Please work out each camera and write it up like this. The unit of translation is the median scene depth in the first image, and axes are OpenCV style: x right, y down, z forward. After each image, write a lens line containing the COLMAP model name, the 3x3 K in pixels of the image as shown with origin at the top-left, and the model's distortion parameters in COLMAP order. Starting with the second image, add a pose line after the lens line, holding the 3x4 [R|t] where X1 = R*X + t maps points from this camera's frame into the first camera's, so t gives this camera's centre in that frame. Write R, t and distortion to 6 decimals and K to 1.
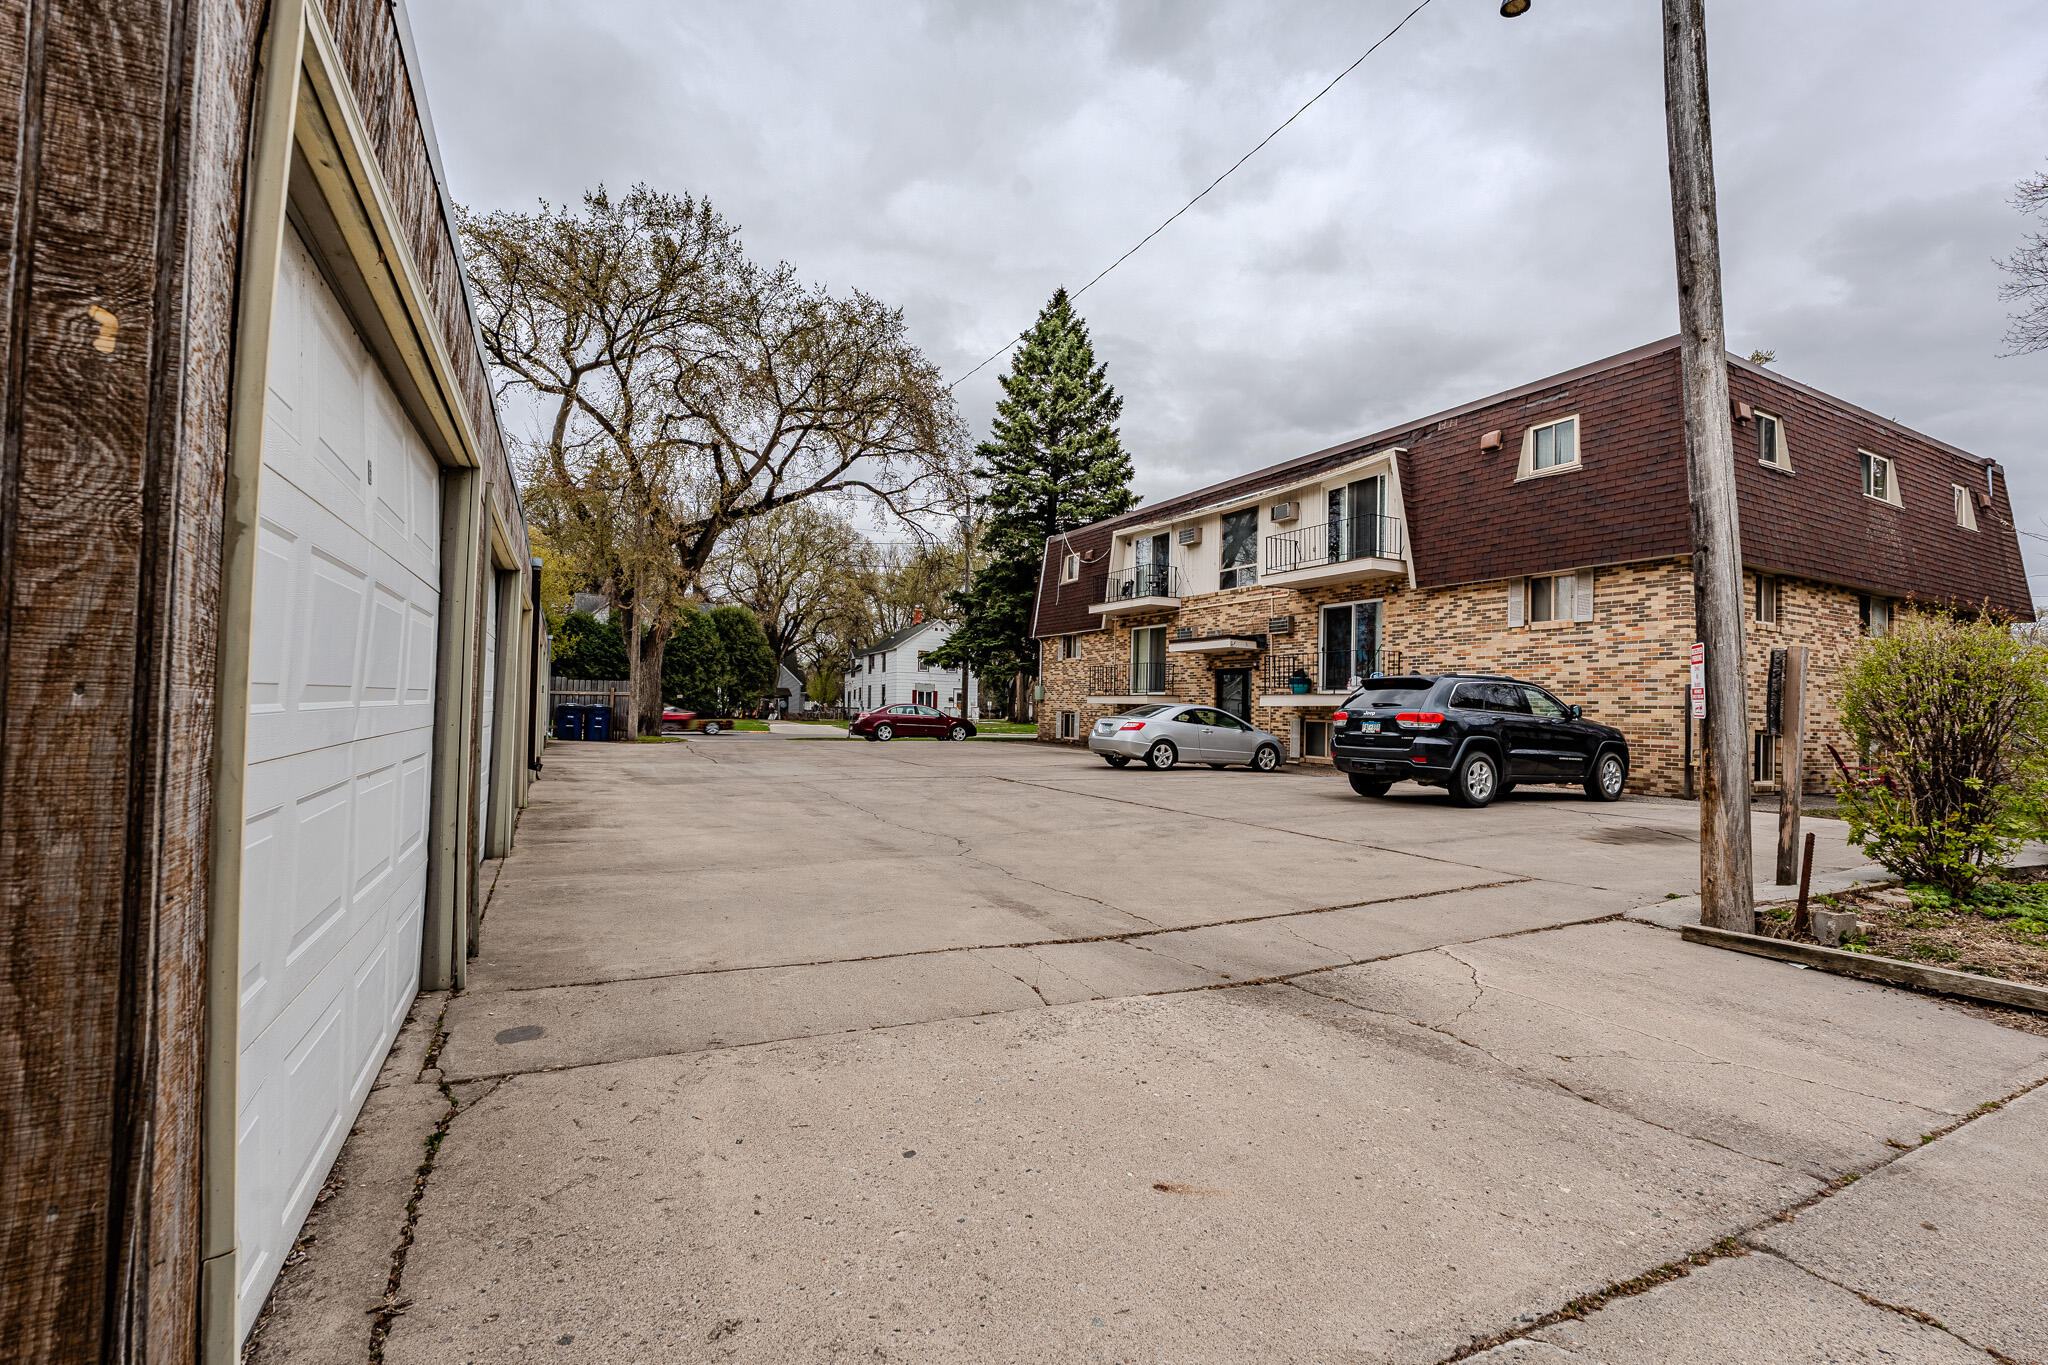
lens RADIAL K [[888.4, 0, 1017.6], [0, 888.4, 683.7], [0, 0, 1]] dist [-0.009119, 0.001411]
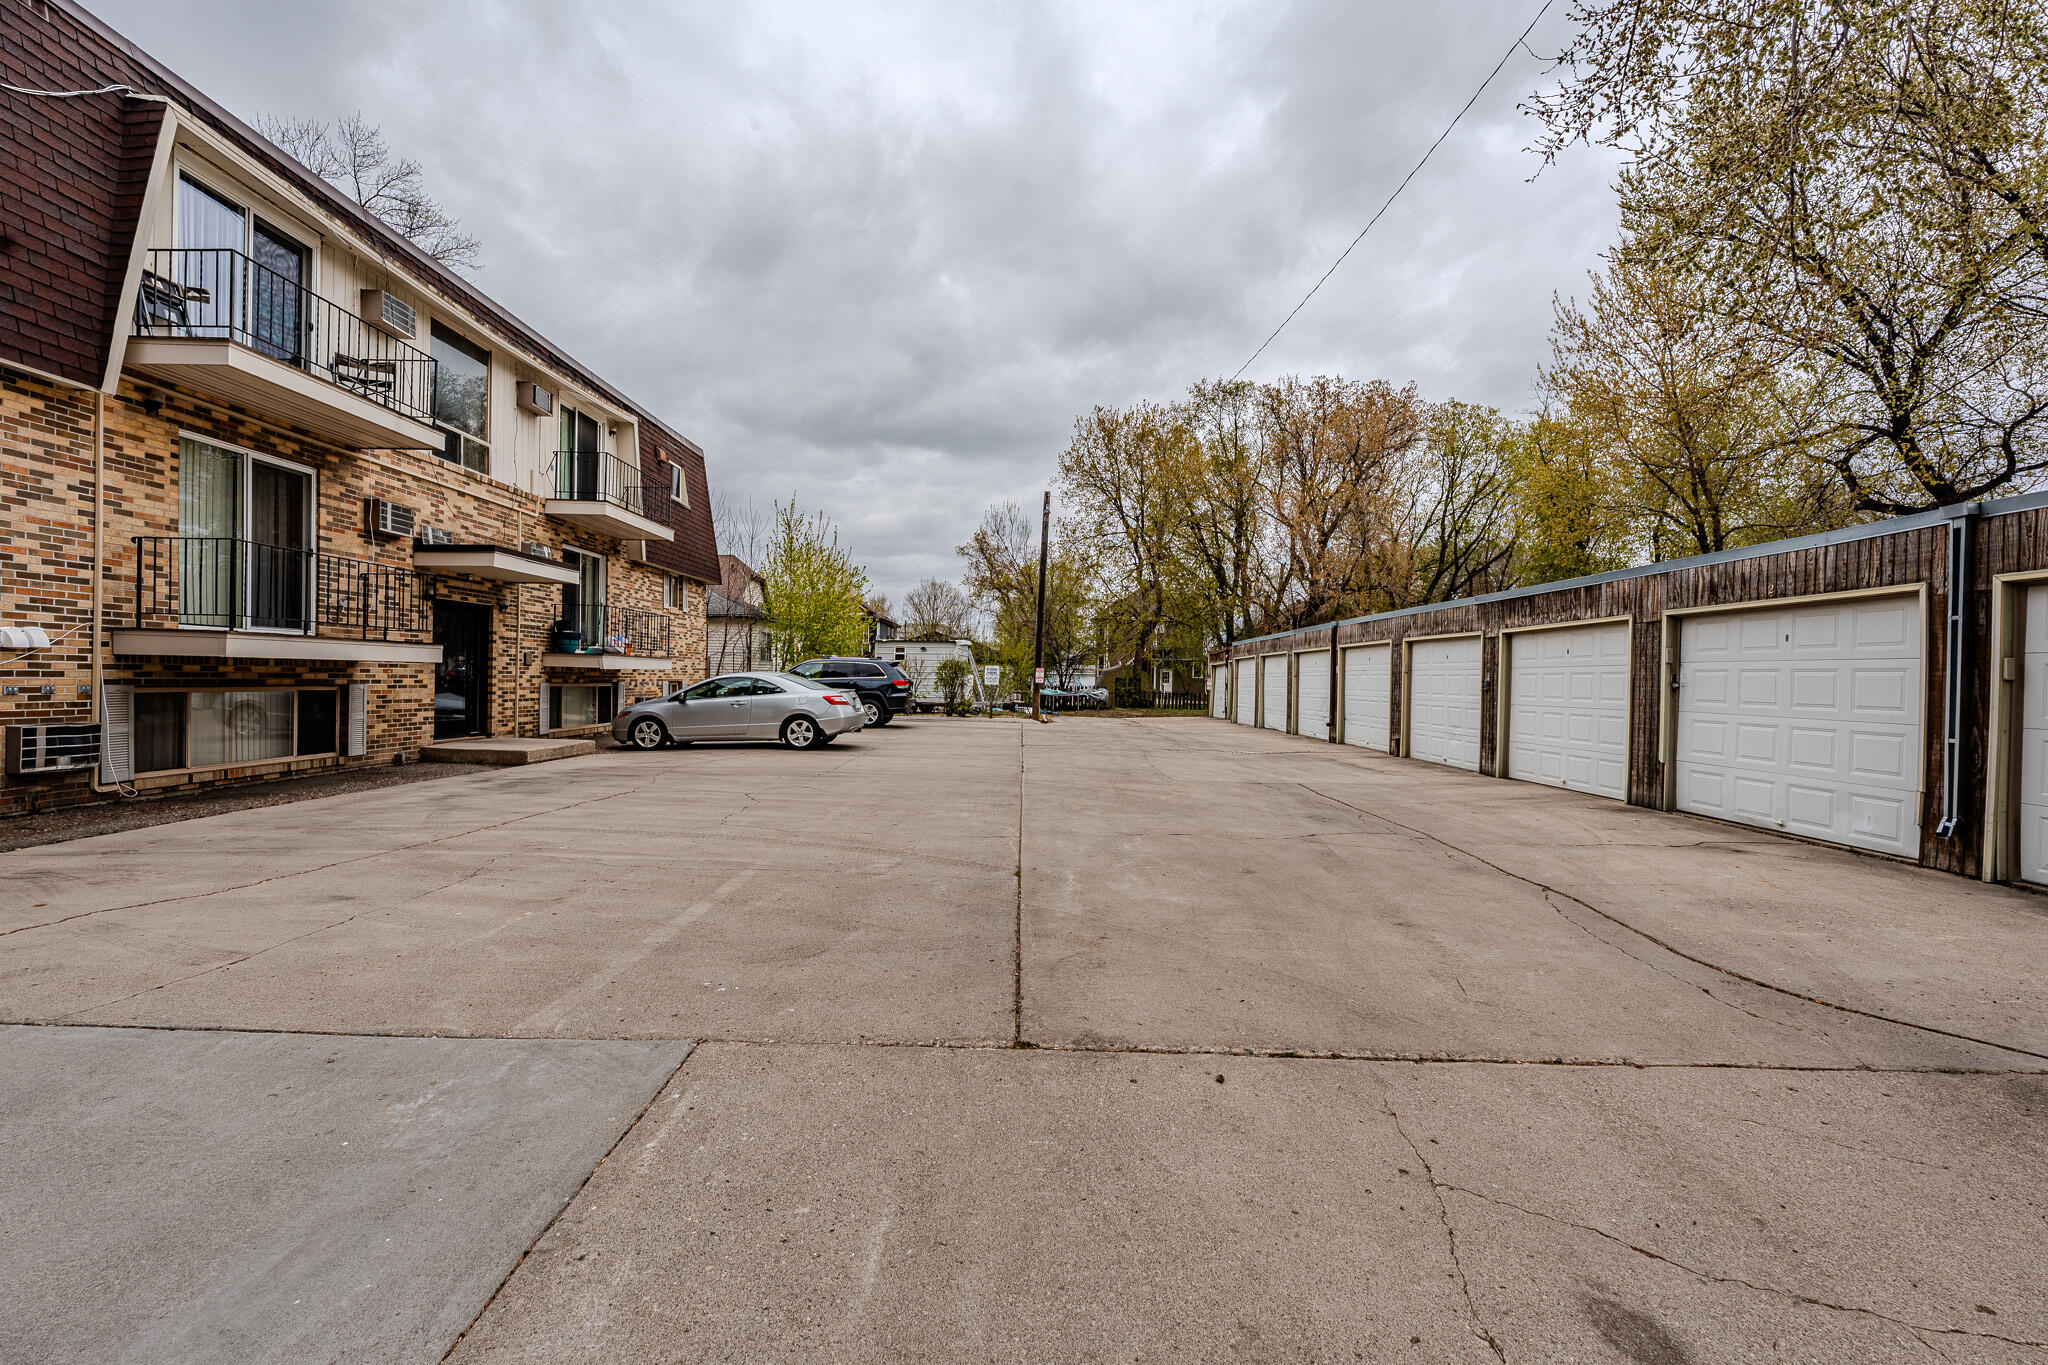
lens RADIAL K [[896.2, 0, 1025.6], [0, 896.2, 684.8], [0, 0, 1]] dist [-0.003697, -0.000394]
pose [[-0.890825, -0.042469, 0.452358, -0.355140], [-0.051502, 0.998643, -0.007668, 0.022189], [-0.451418, -0.030128, -0.891804, 1.321759]]
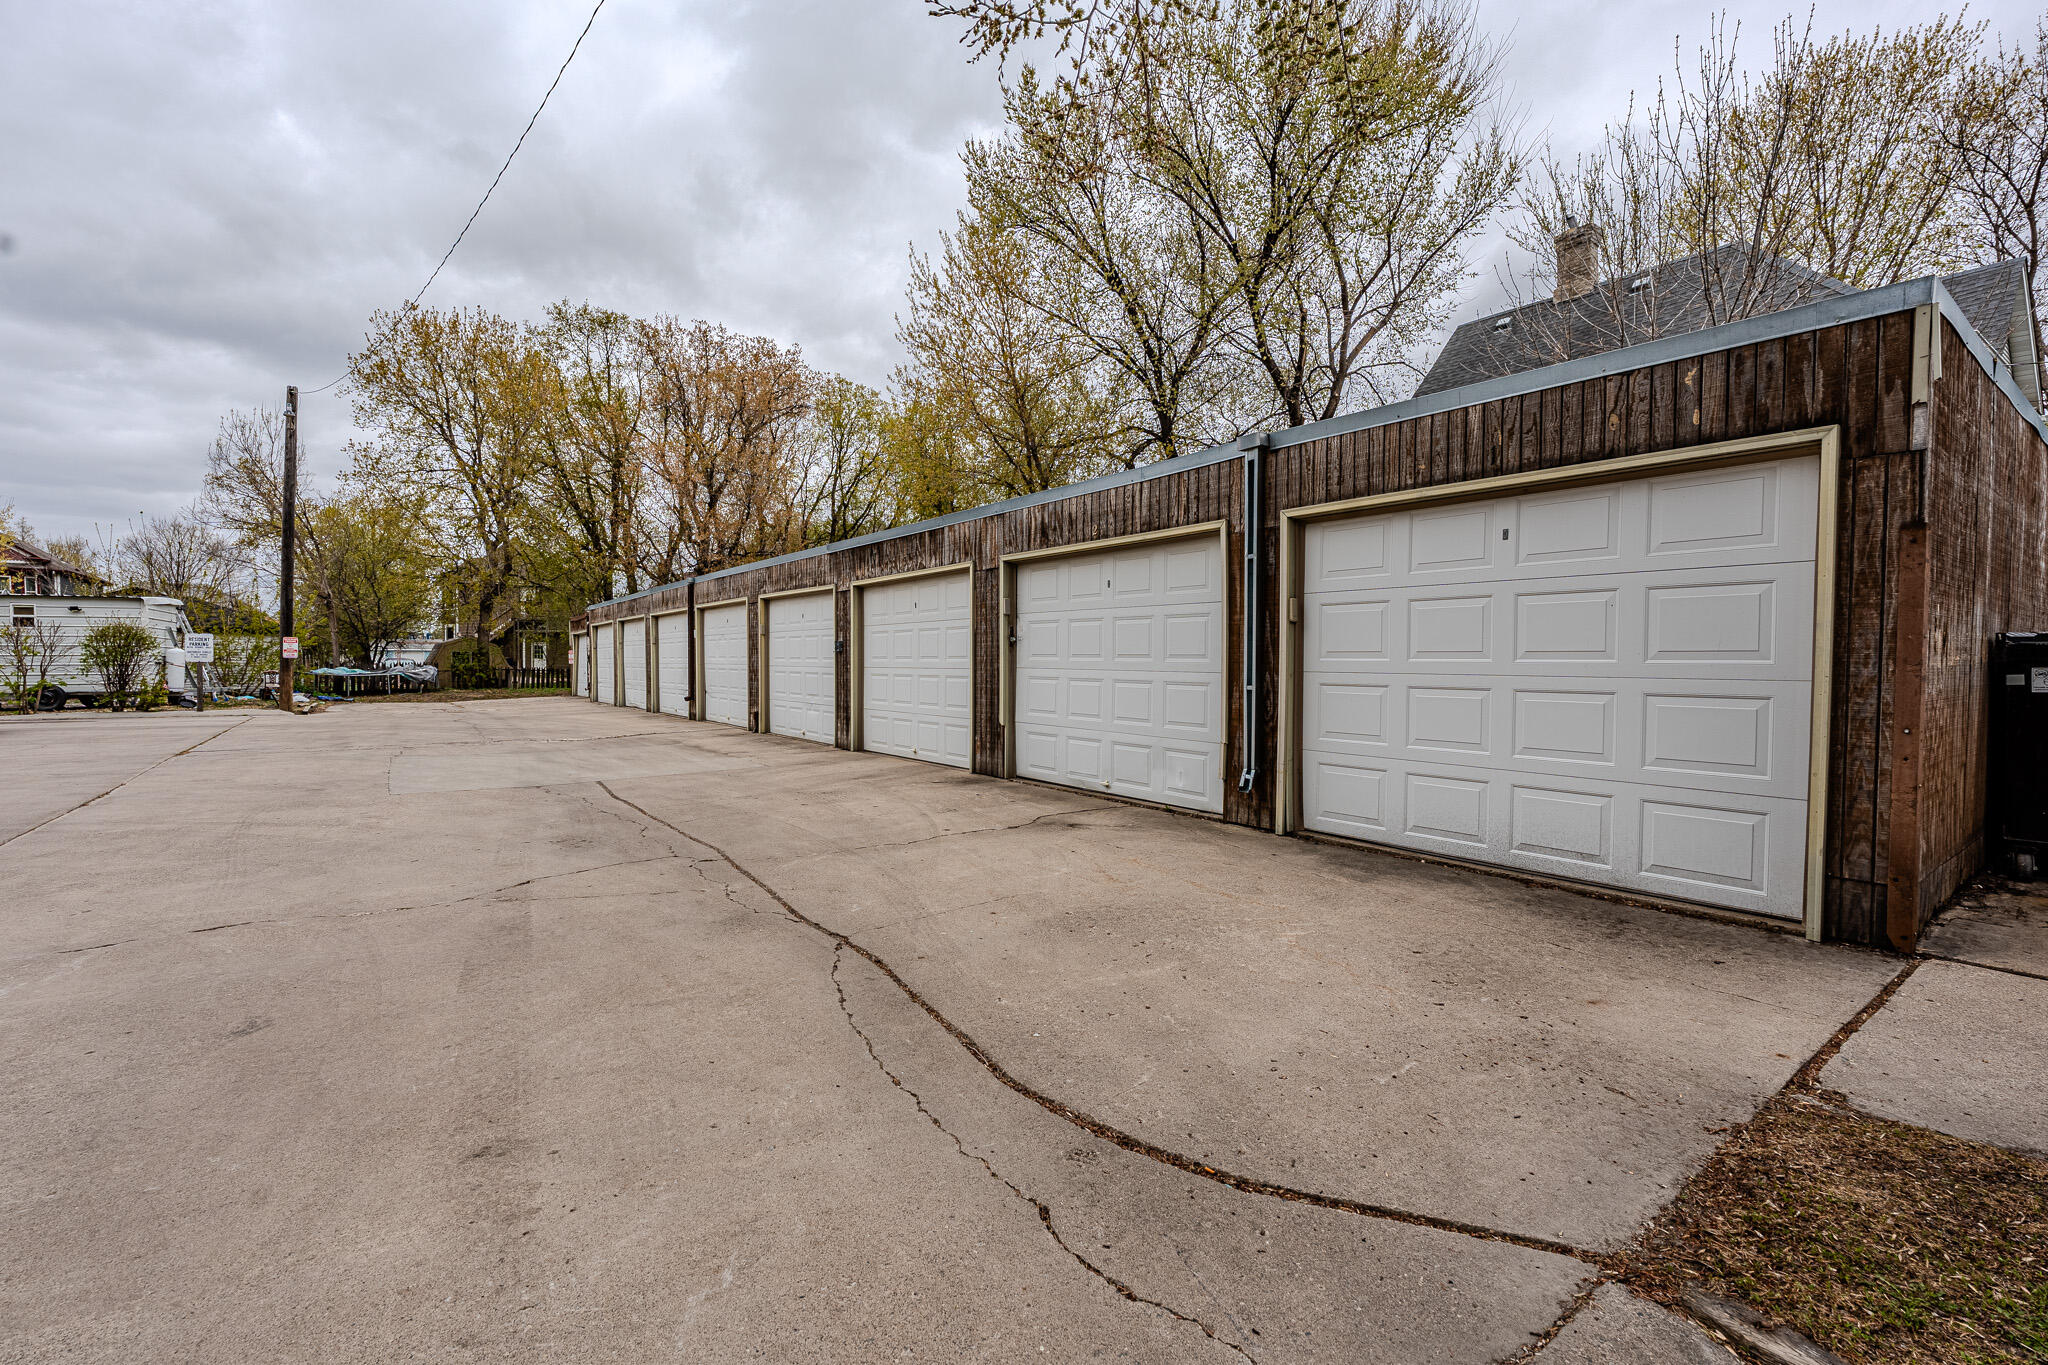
lens RADIAL K [[896.2, 0, 1025.6], [0, 896.2, 684.8], [0, 0, 1]] dist [-0.003697, -0.000394]
pose [[-0.986582, -0.018913, -0.162165, -0.380131], [-0.018801, 0.999821, -0.002226, 0.023591], [0.162178, 0.000852, -0.986761, 1.190356]]
